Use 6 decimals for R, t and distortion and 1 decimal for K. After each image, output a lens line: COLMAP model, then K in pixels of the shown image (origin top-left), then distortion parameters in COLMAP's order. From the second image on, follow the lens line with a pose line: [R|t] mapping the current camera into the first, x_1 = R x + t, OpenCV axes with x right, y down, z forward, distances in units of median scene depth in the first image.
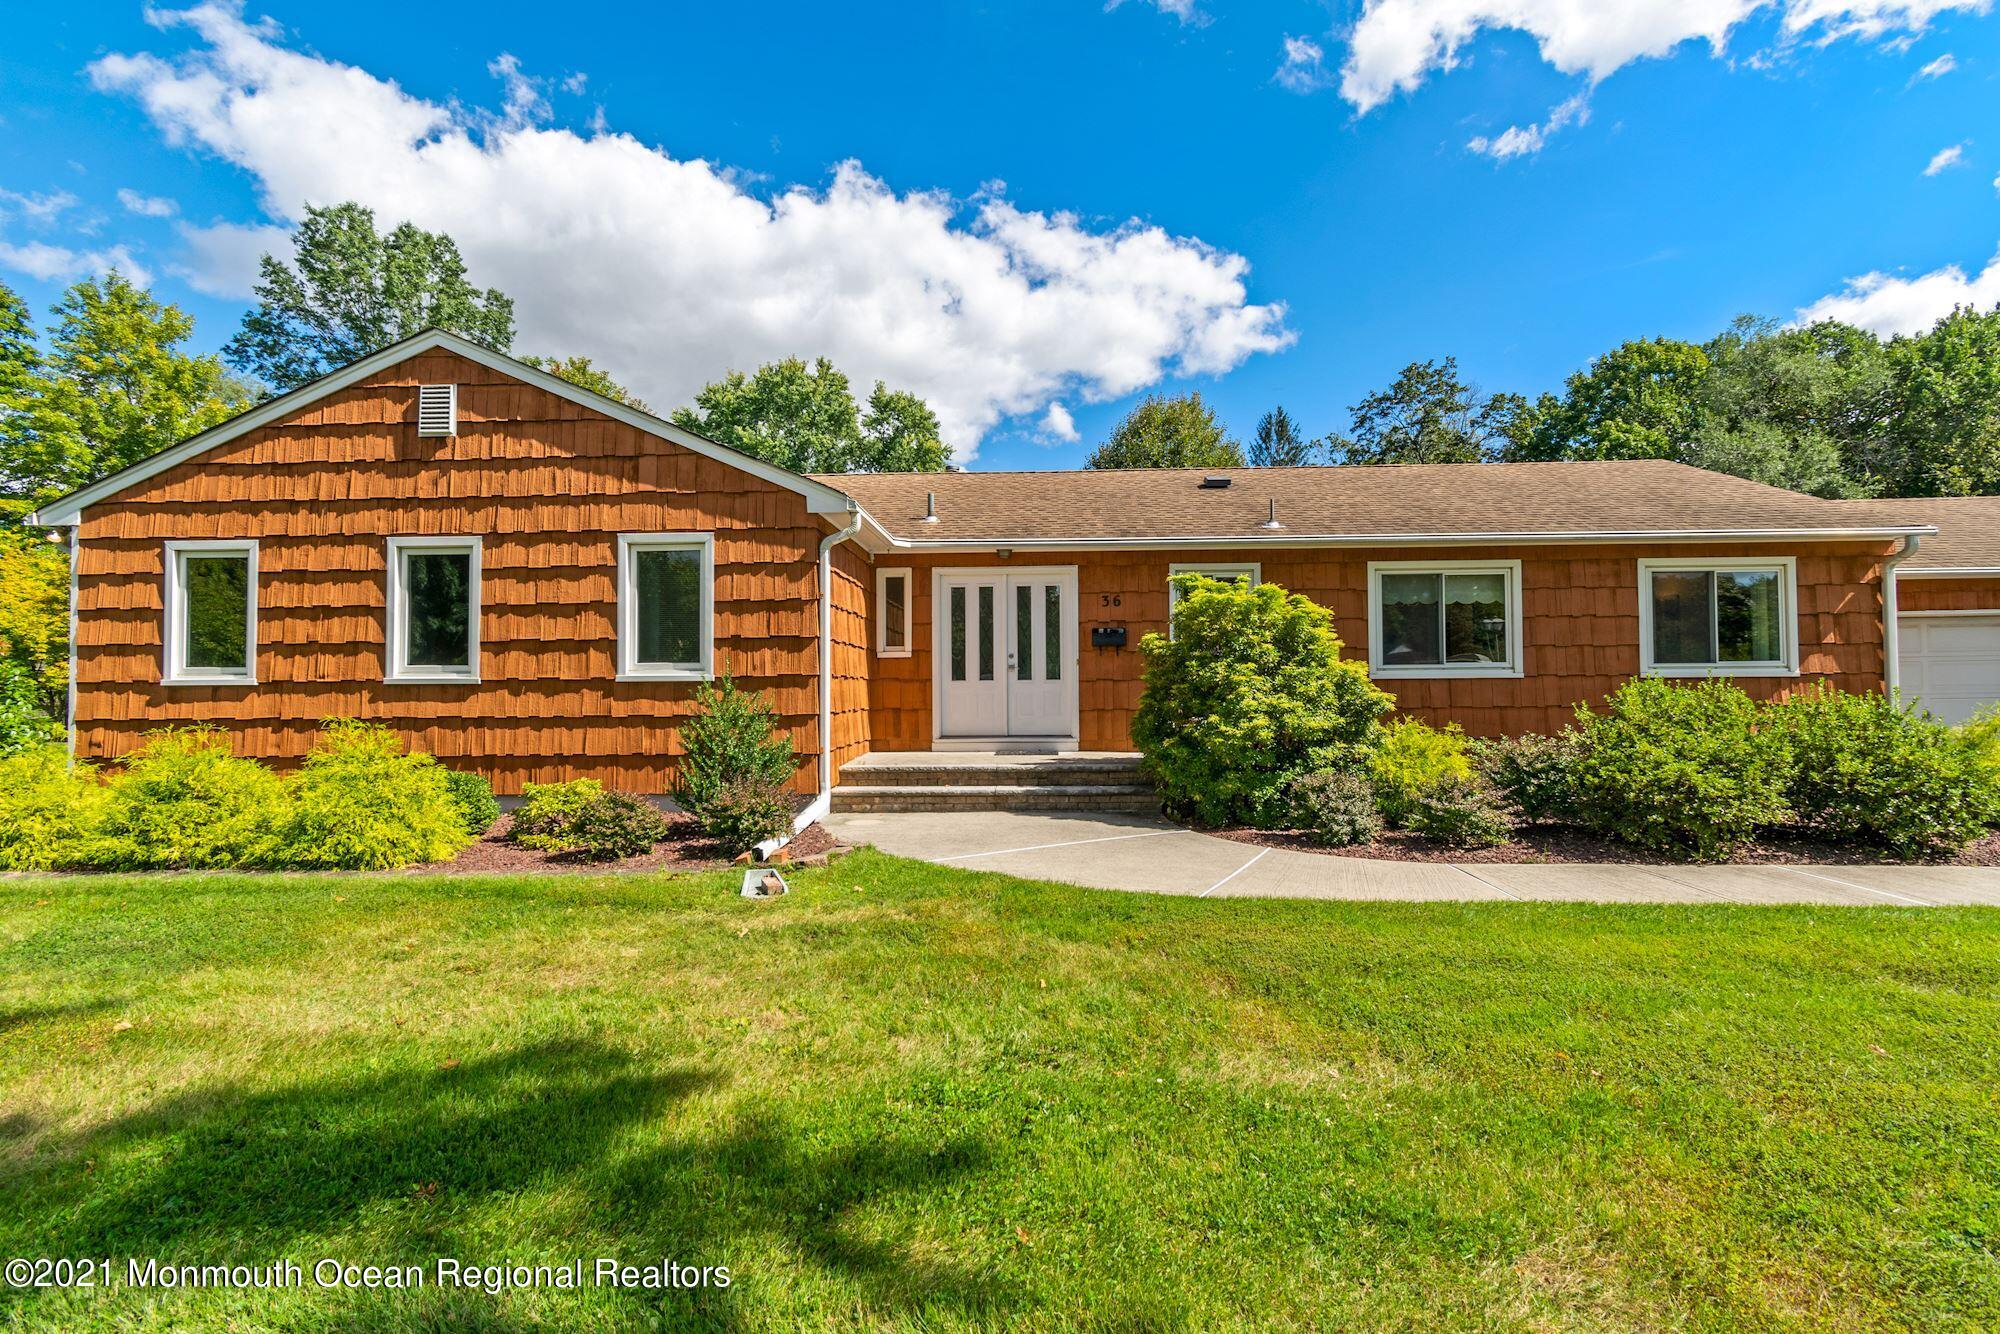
lens RADIAL K [[892.6, 0, 993.0], [0, 892.6, 660.5], [0, 0, 1]] dist [0.002572, -0.000072]
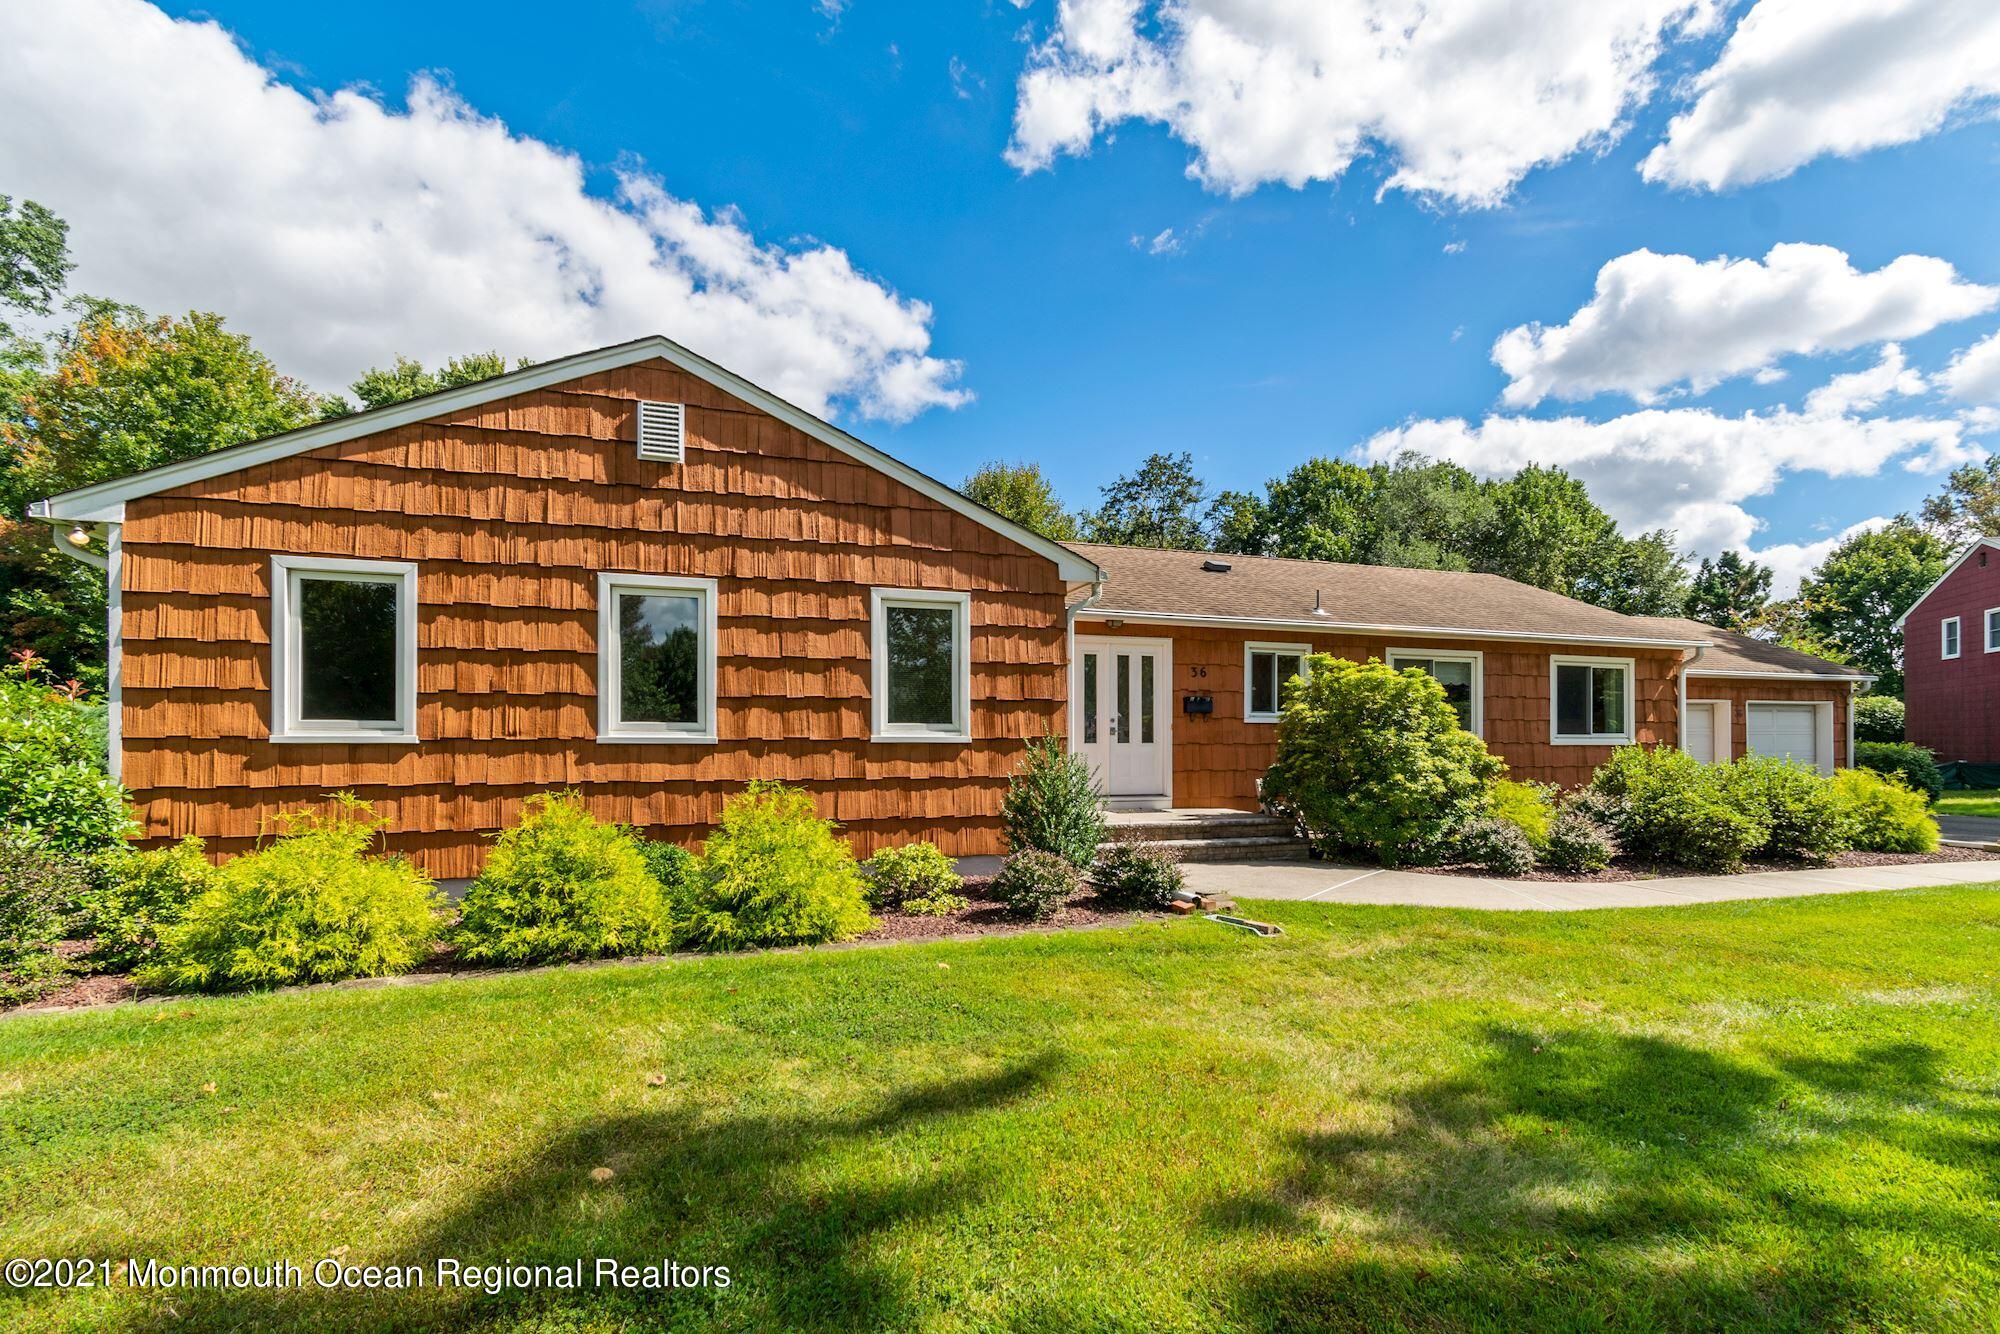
lens RADIAL K [[925.0, 0, 1018.7], [0, 925.0, 741.0], [0, 0, 1]] dist [0.002378, 0.000743]
pose [[0.929626, 0.008408, 0.368408, -0.626276], [-0.015968, 0.999720, 0.017475, 0.002129], [-0.368158, -0.022128, 0.929500, 0.021009]]
